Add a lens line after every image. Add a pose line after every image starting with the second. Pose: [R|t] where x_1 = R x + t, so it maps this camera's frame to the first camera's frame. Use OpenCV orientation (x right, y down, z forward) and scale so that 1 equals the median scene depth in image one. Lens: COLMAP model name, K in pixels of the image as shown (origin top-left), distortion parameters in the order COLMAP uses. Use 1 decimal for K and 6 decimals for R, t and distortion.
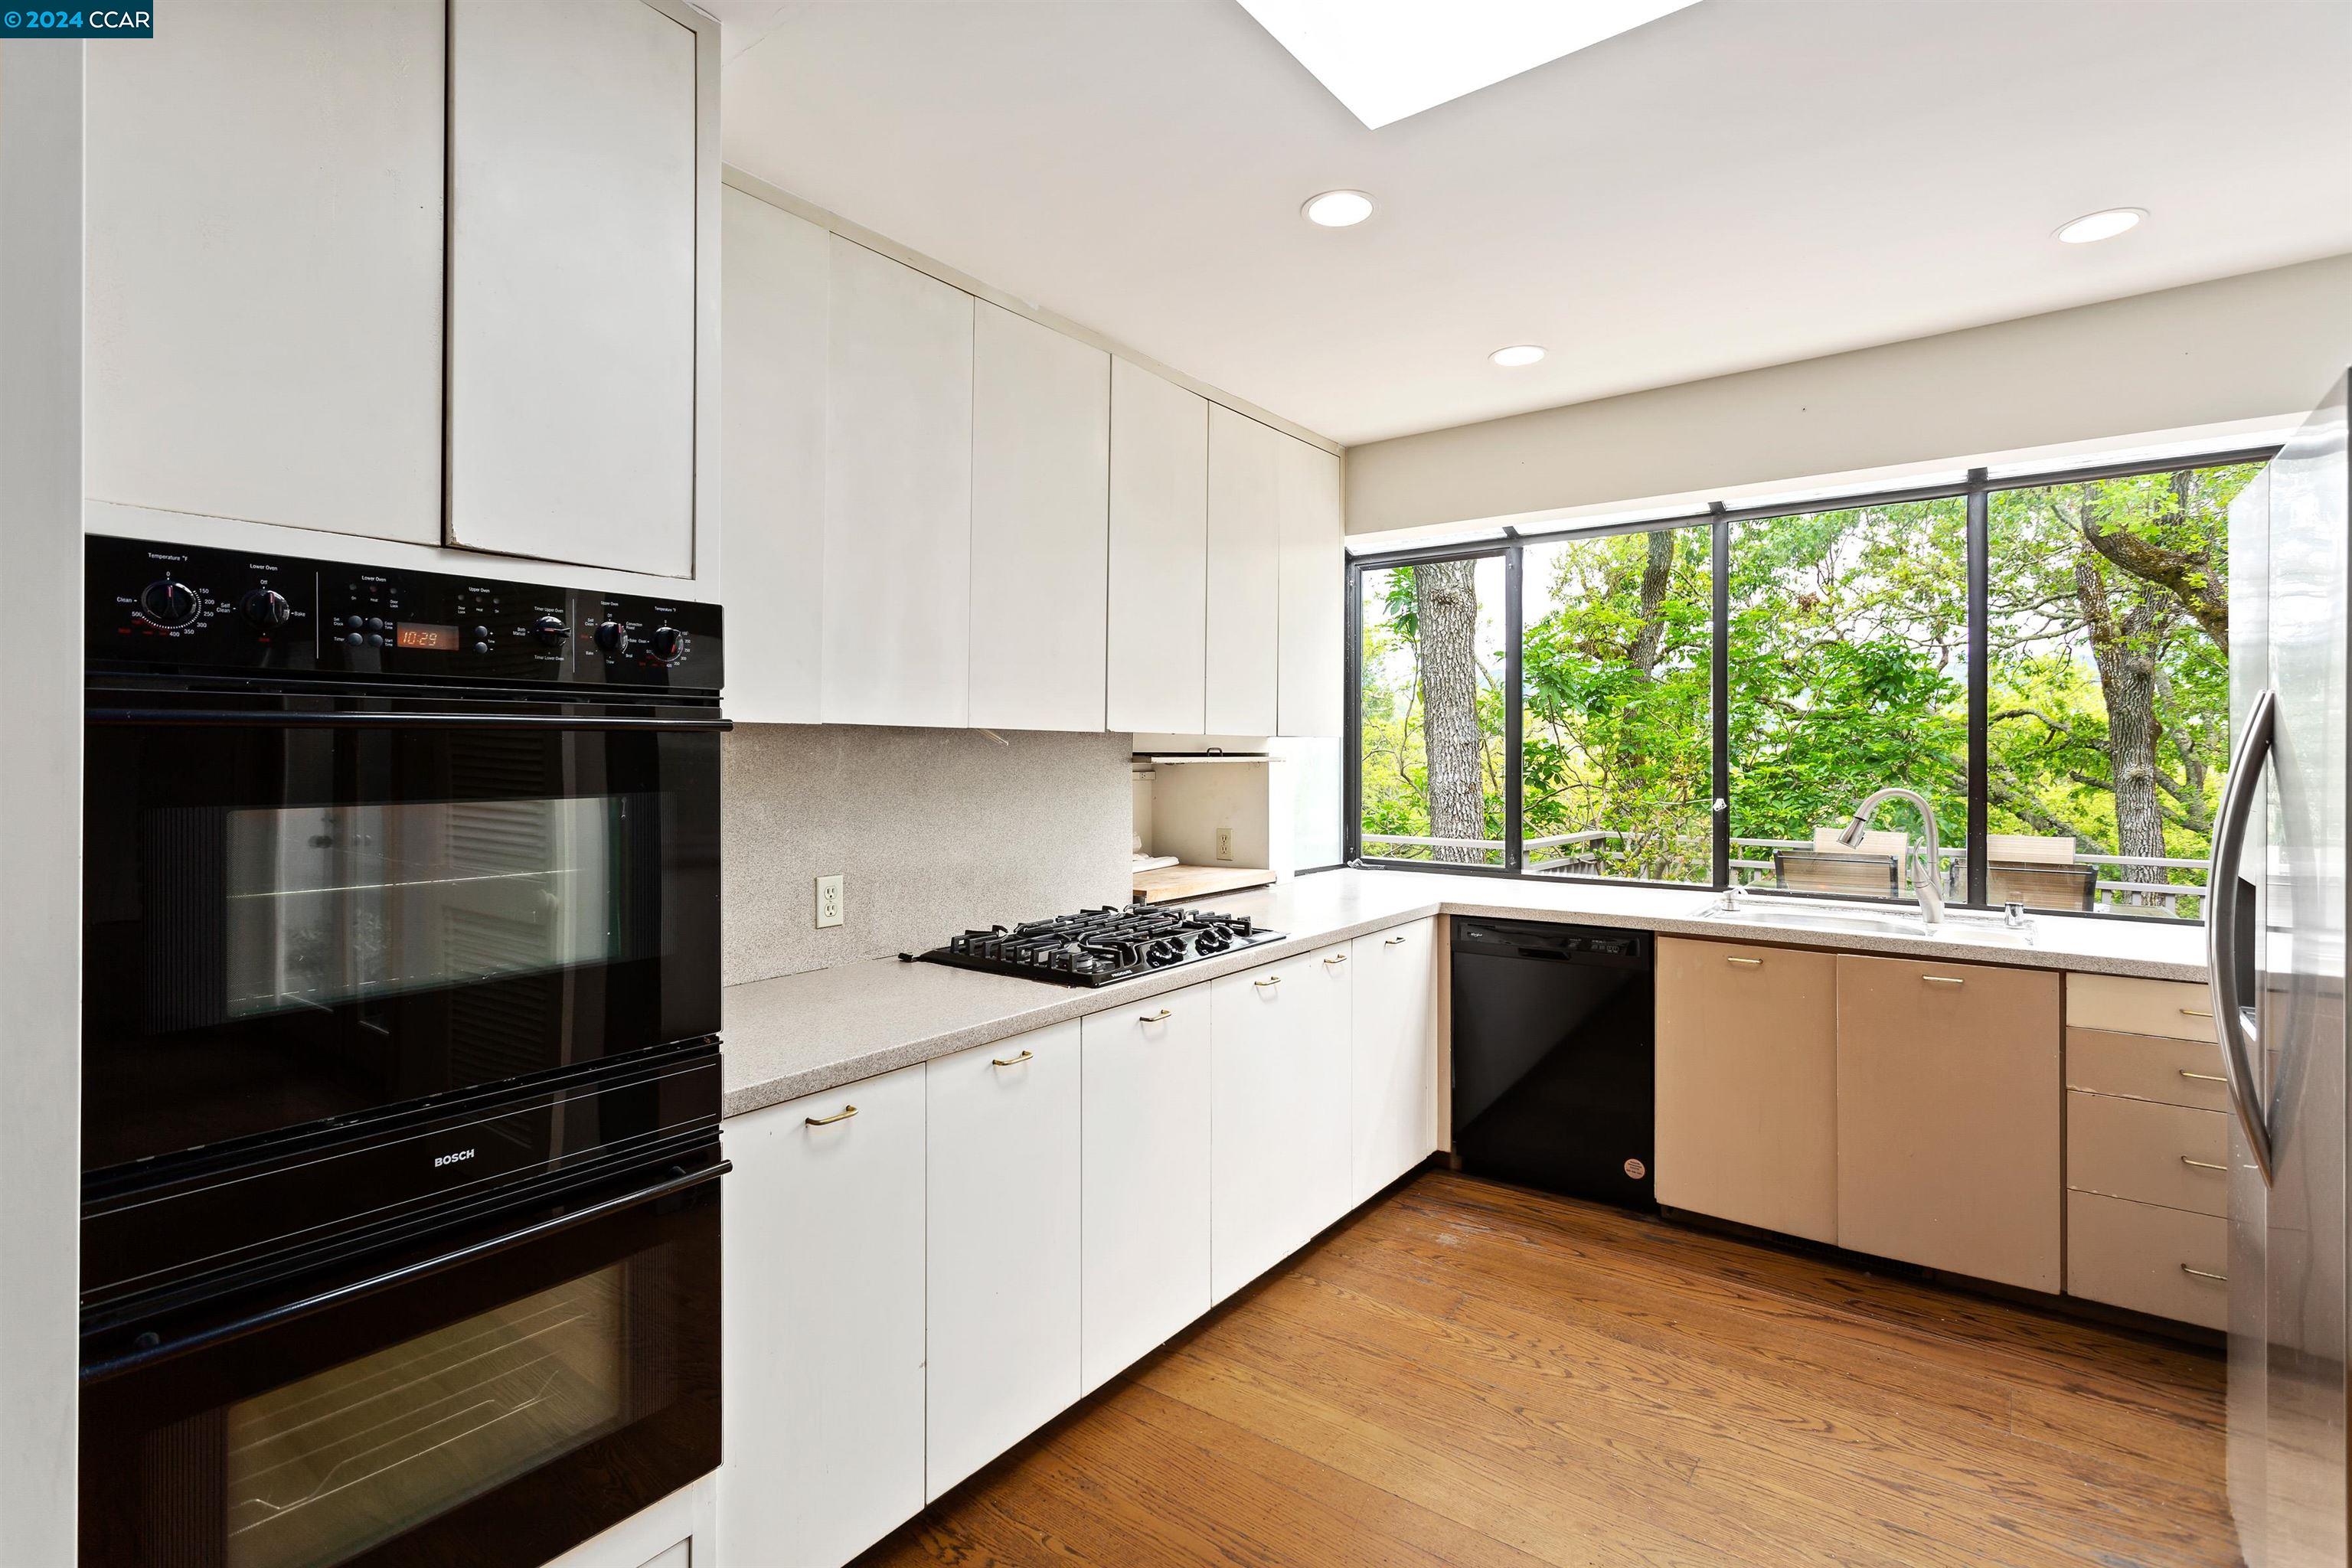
lens RADIAL K [[1130.2, 0, 1155.1], [0, 1130.2, 771.0], [0, 0, 1]] dist [0.010901, -0.001649]
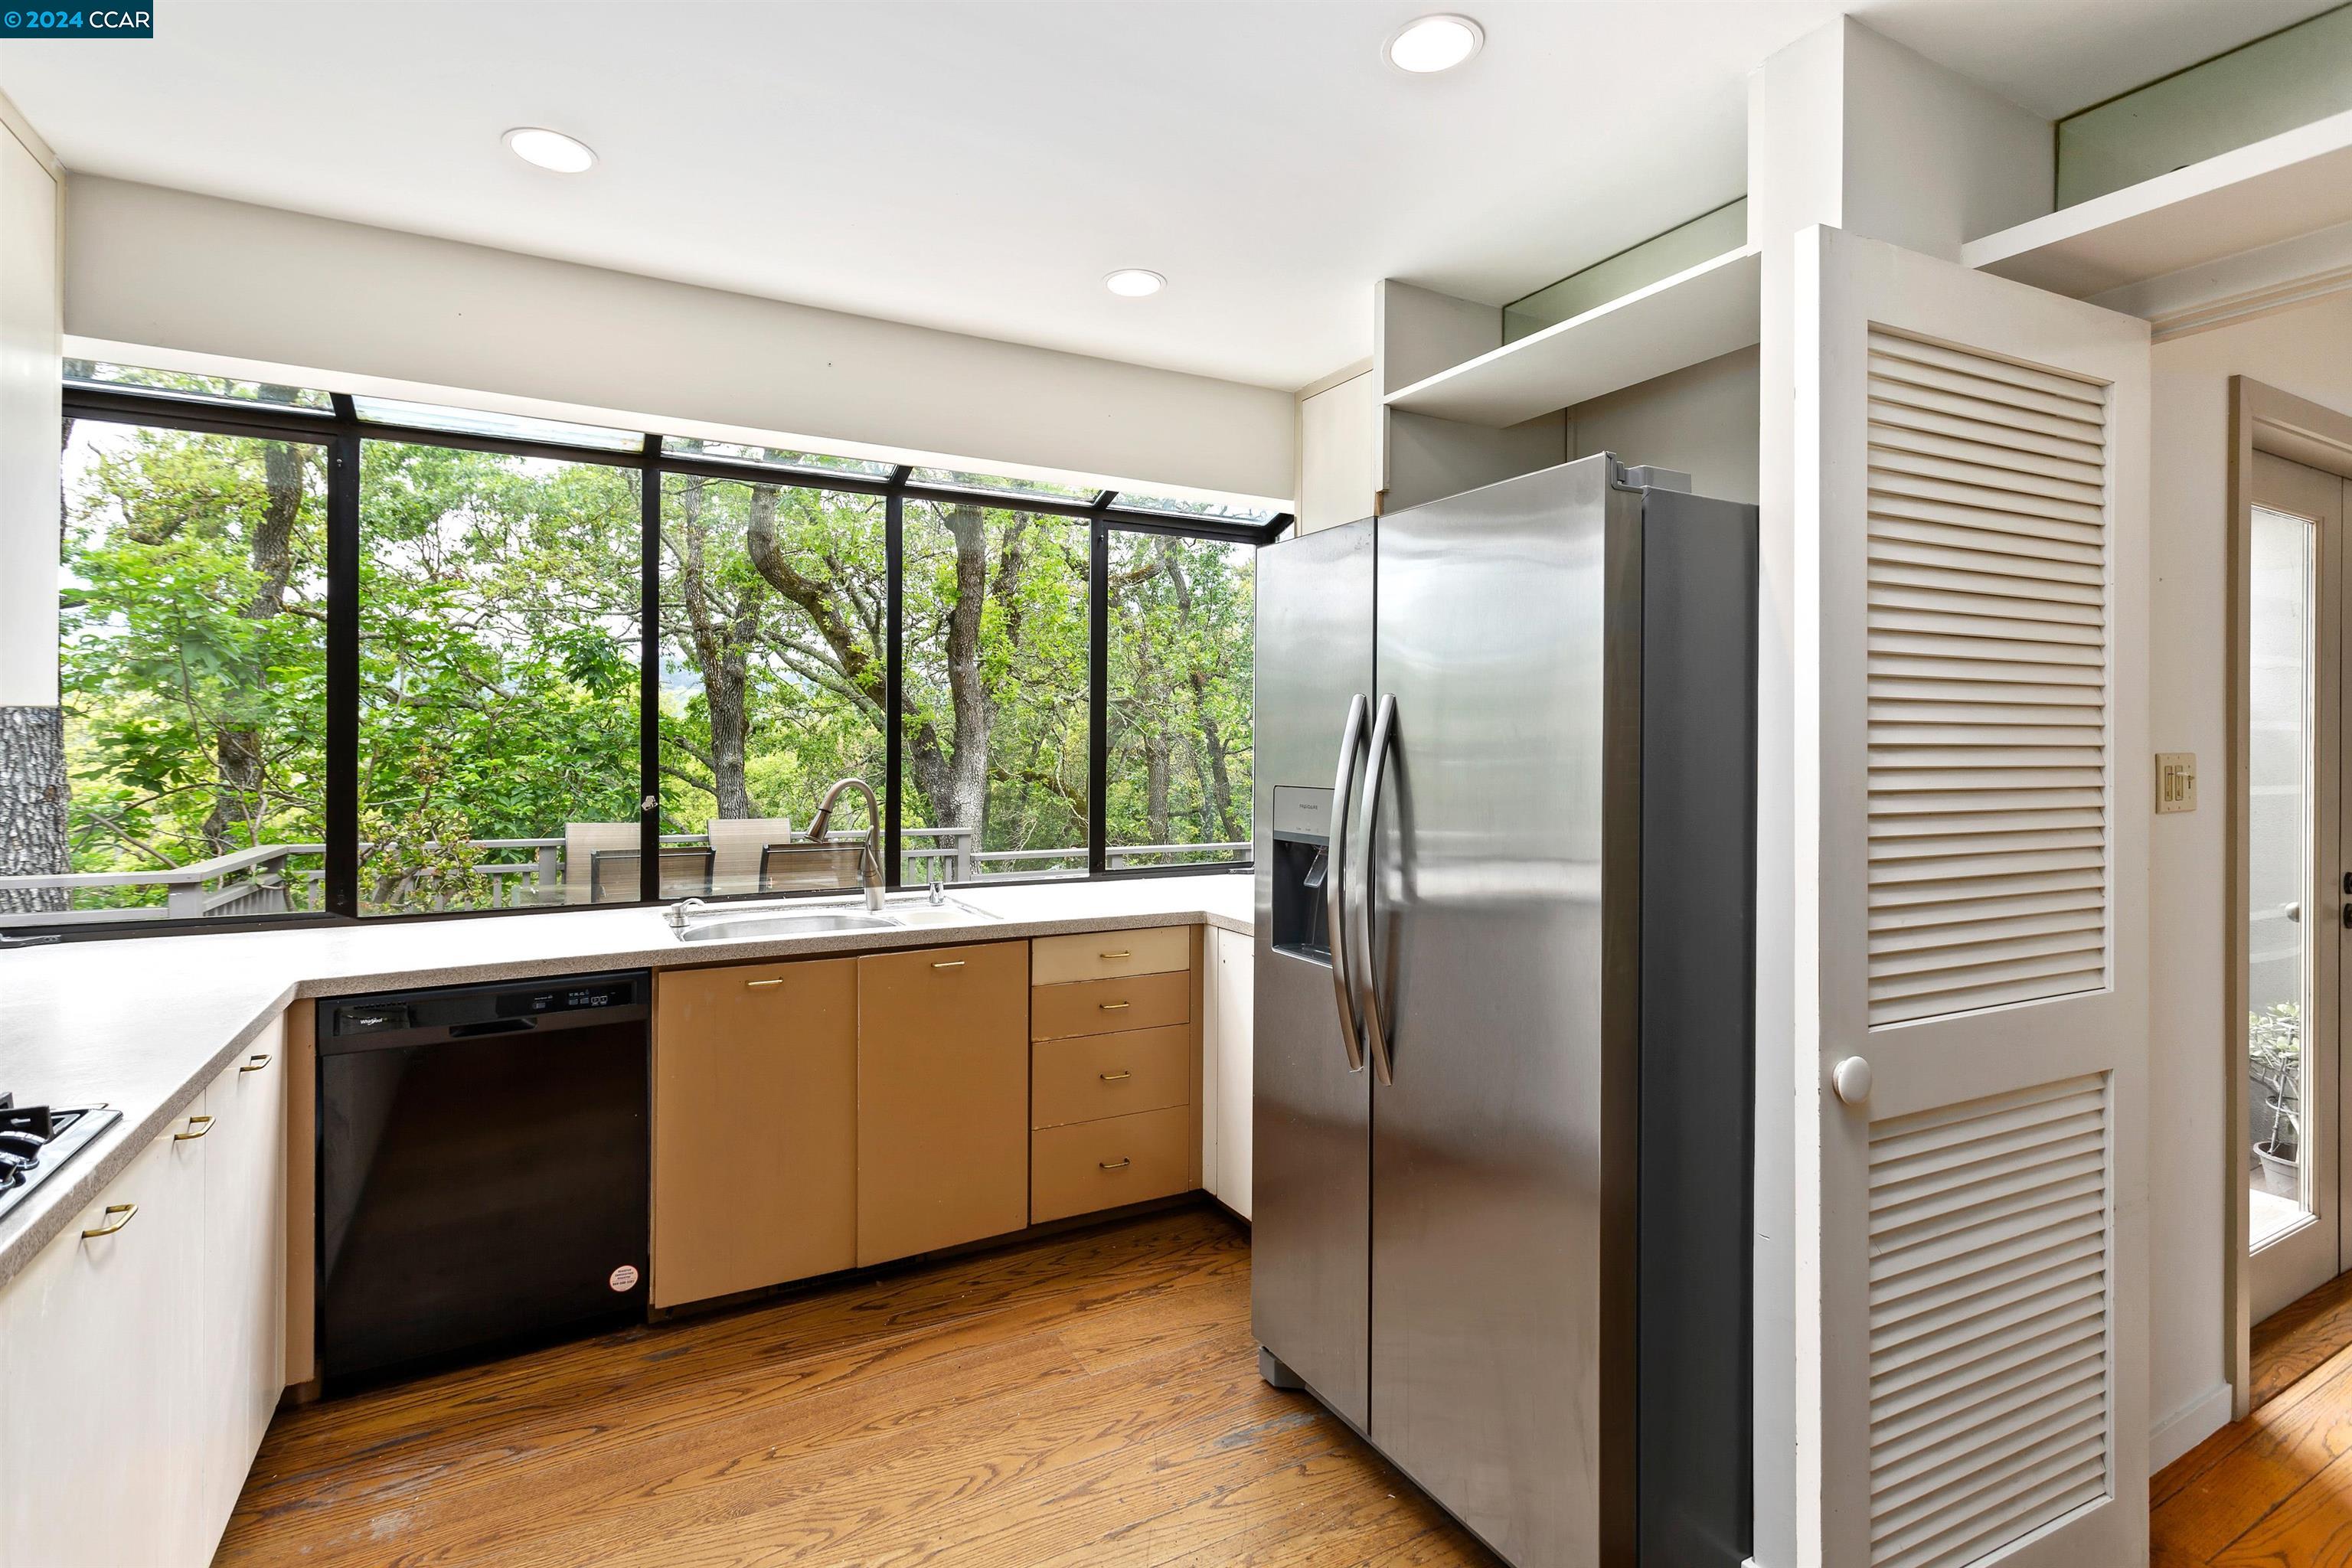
lens RADIAL K [[1130.2, 0, 1182.6], [0, 1130.2, 759.6], [0, 0, 1]] dist [0.010901, -0.001649]
pose [[0.401585, -0.009409, 0.915773, -0.143514], [0.010921, 0.999925, 0.005484, -0.003942], [-0.915756, 0.007799, 0.401658, 0.369997]]
